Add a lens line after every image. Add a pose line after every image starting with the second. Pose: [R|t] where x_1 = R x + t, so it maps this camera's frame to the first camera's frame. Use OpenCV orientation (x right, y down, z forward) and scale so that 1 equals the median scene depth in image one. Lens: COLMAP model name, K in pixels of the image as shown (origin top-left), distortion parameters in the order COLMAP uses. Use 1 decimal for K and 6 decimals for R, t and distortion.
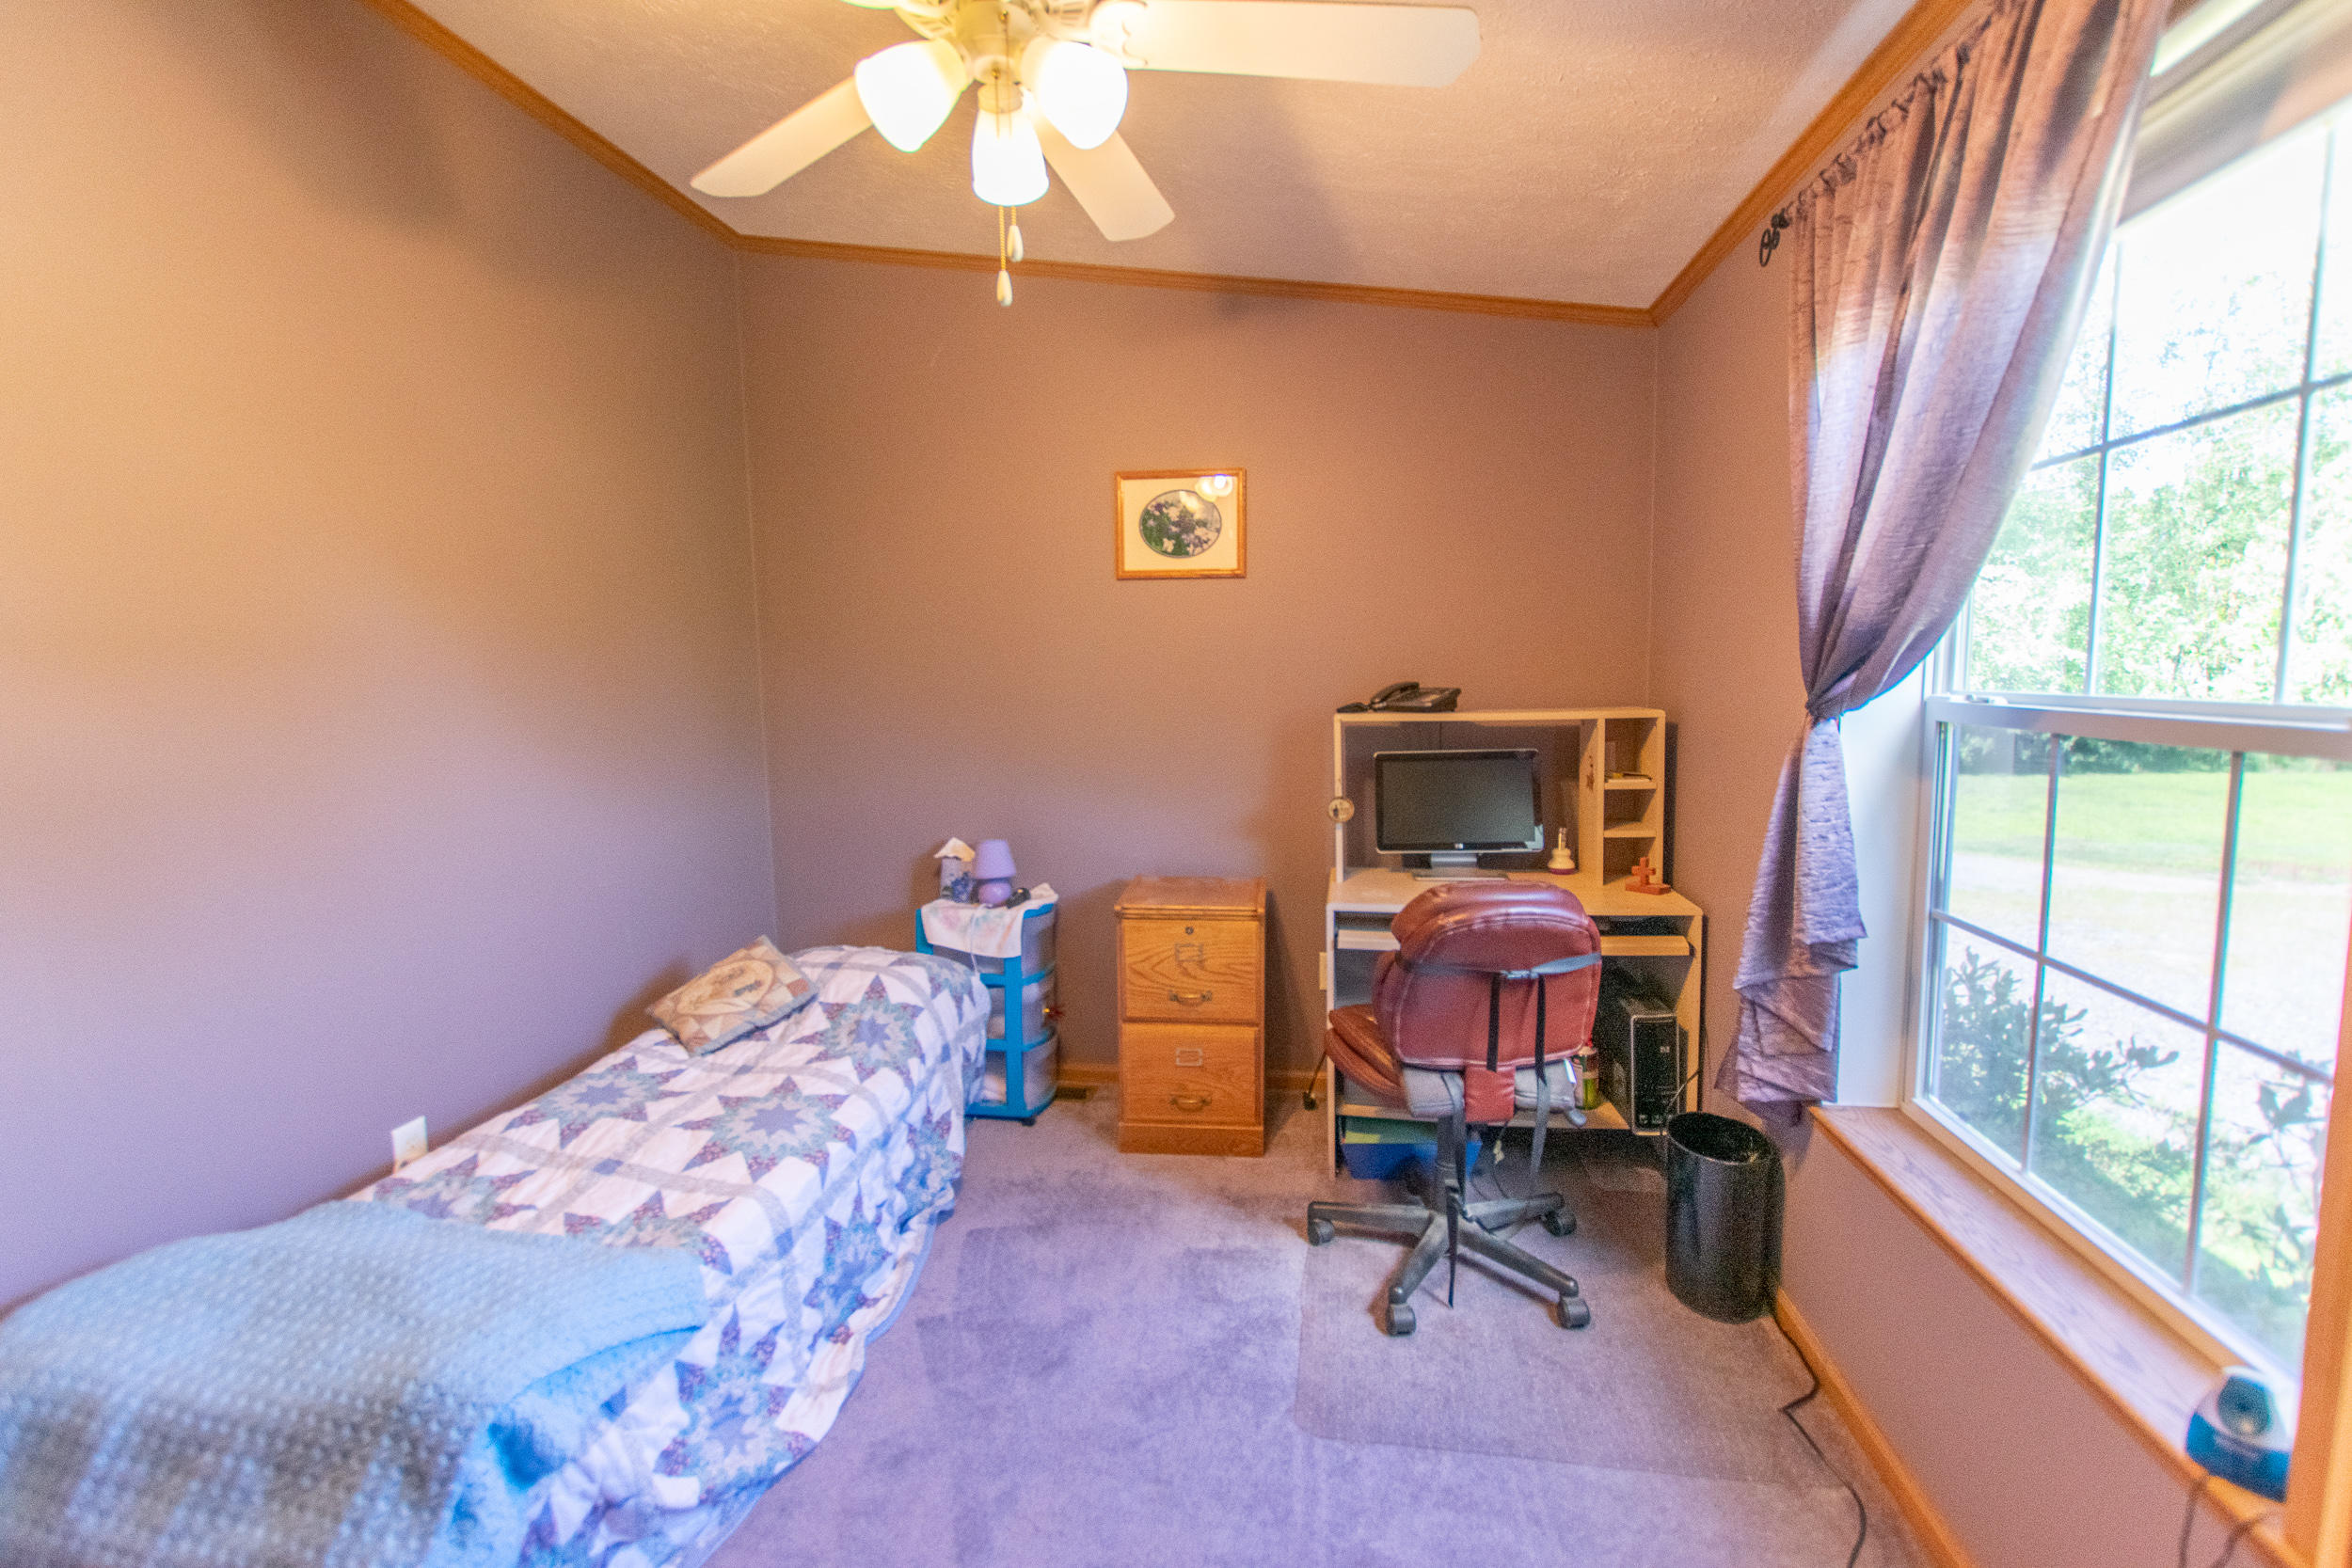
lens RADIAL K [[1067.1, 0, 1179.9], [0, 1067.1, 780.7], [0, 0, 1]] dist [-0.000252, -0.000383]
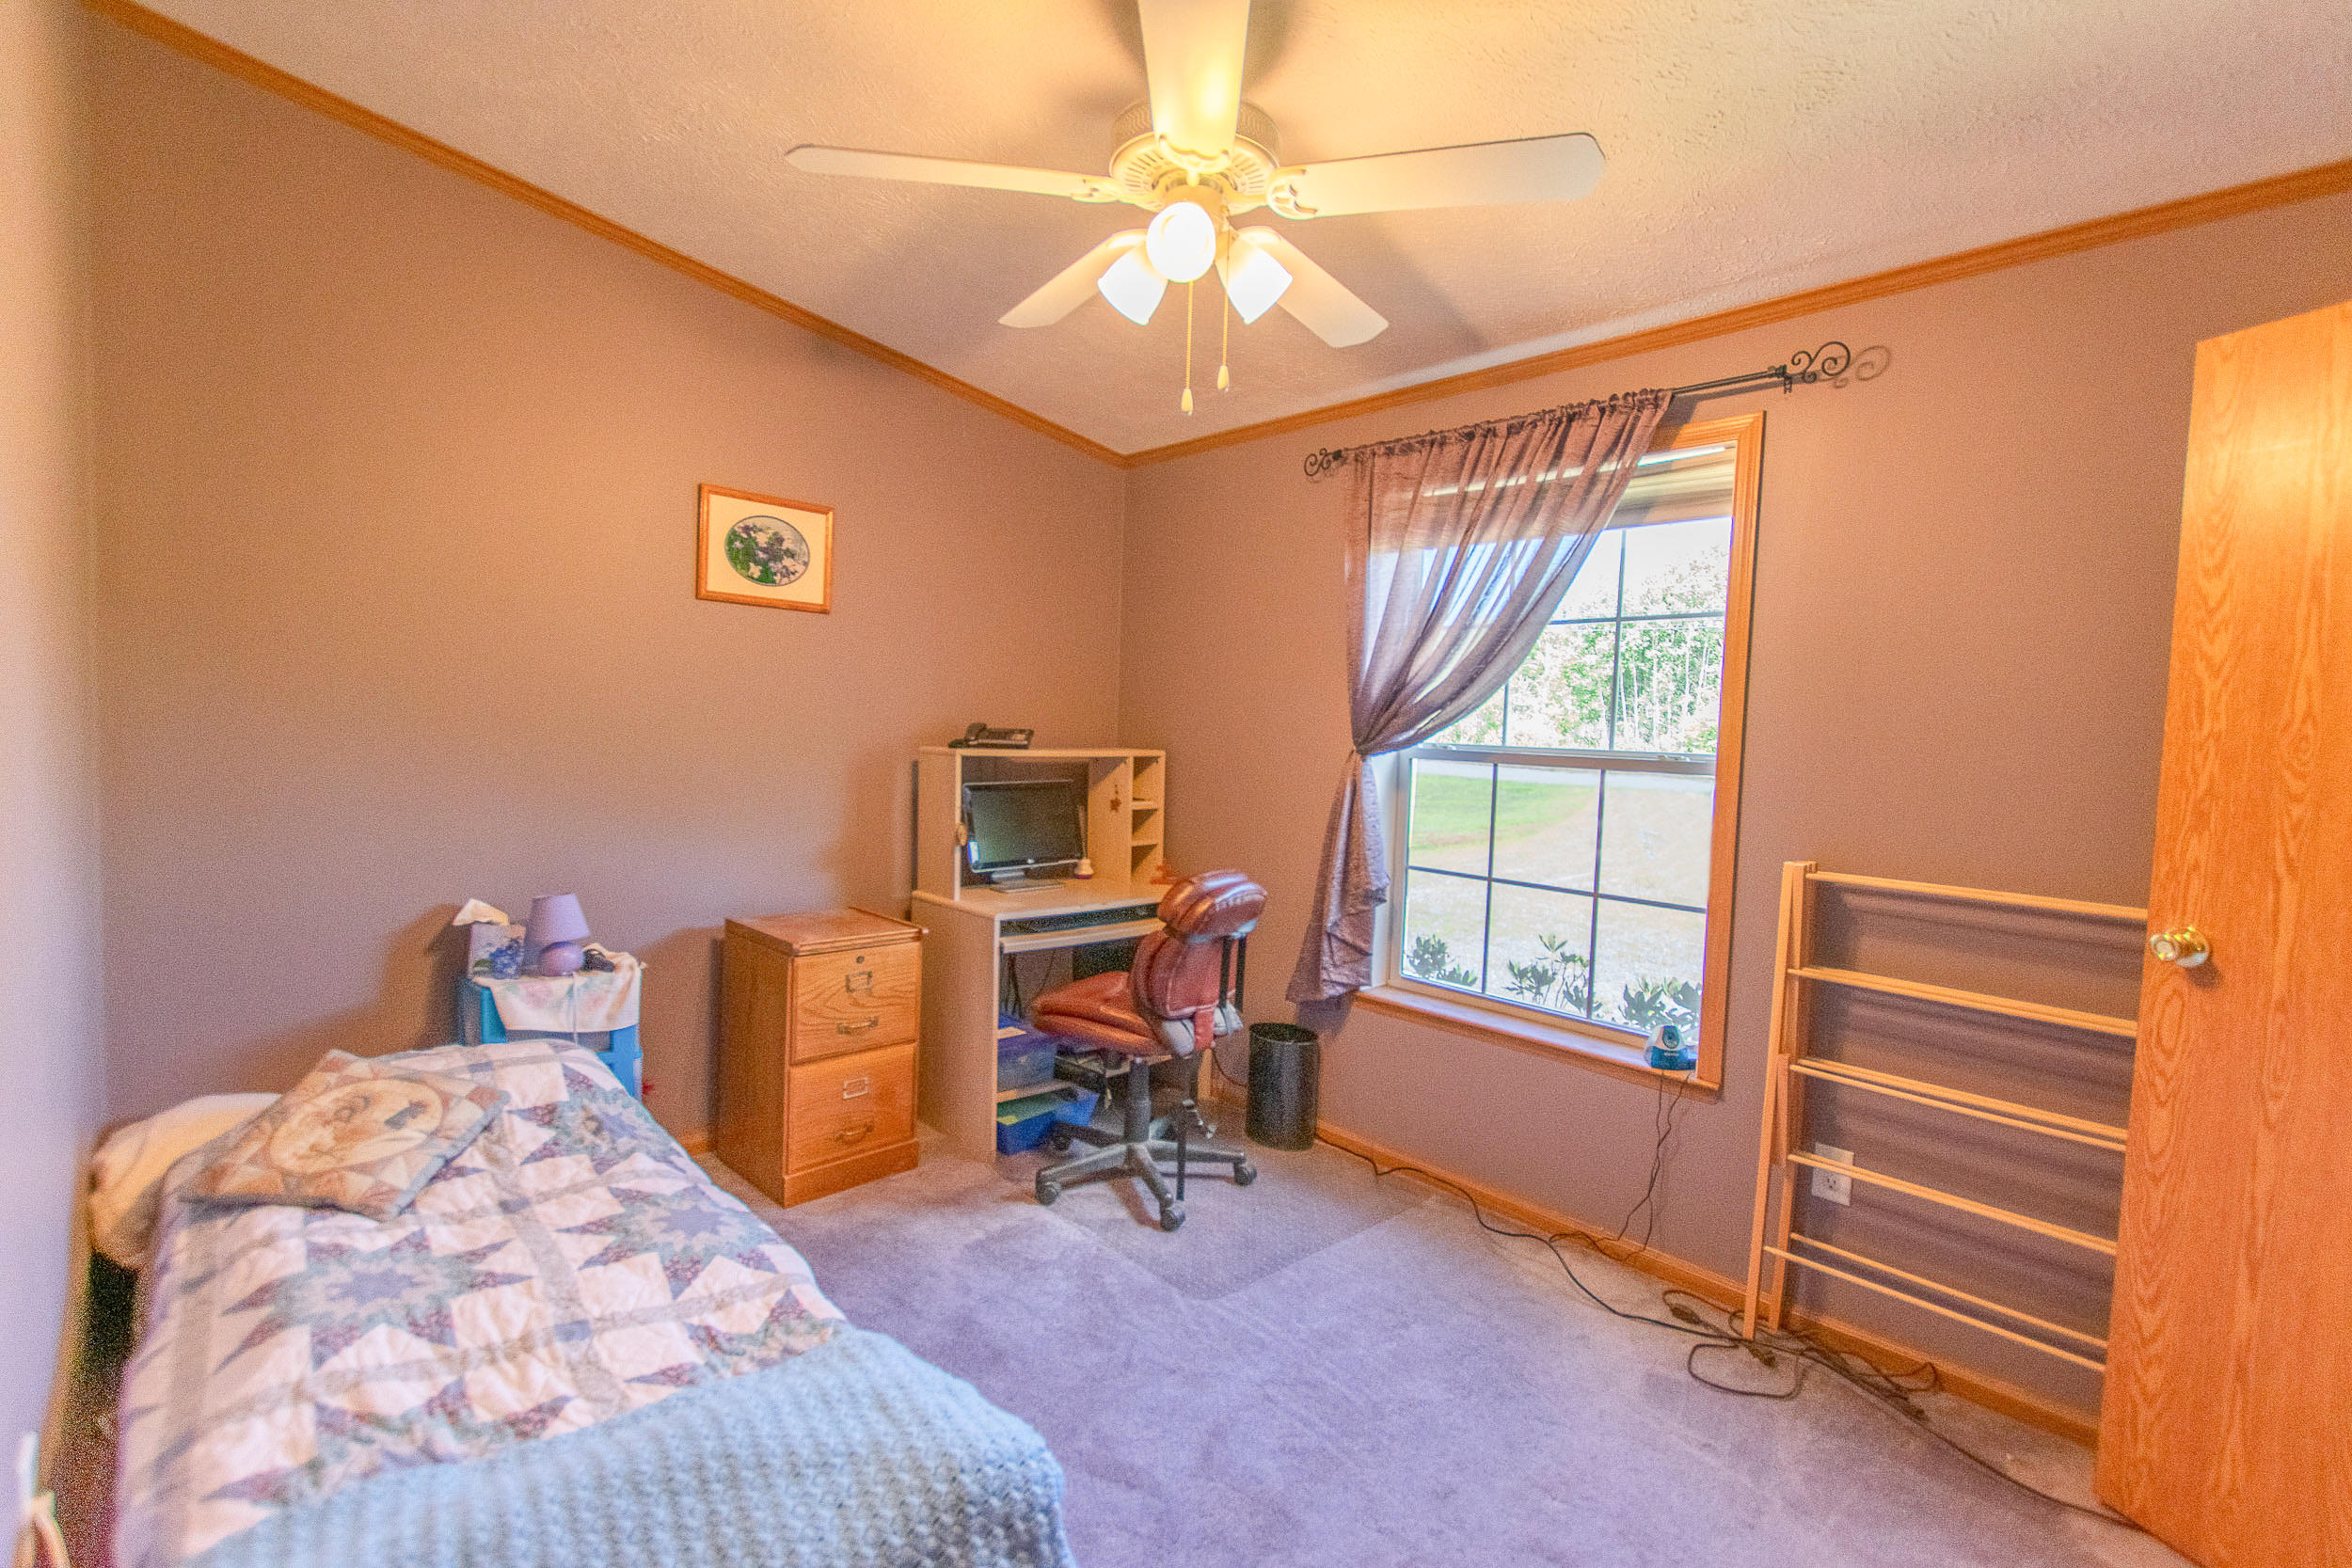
lens RADIAL K [[1067.1, 0, 1172.8], [0, 1067.1, 787.0], [0, 0, 1]] dist [-0.000252, -0.000383]
pose [[0.618577, -0.007729, 0.785686, -0.614569], [0.038175, 0.999066, -0.020228, 0.008914], [-0.784796, 0.042507, 0.618295, 0.138127]]
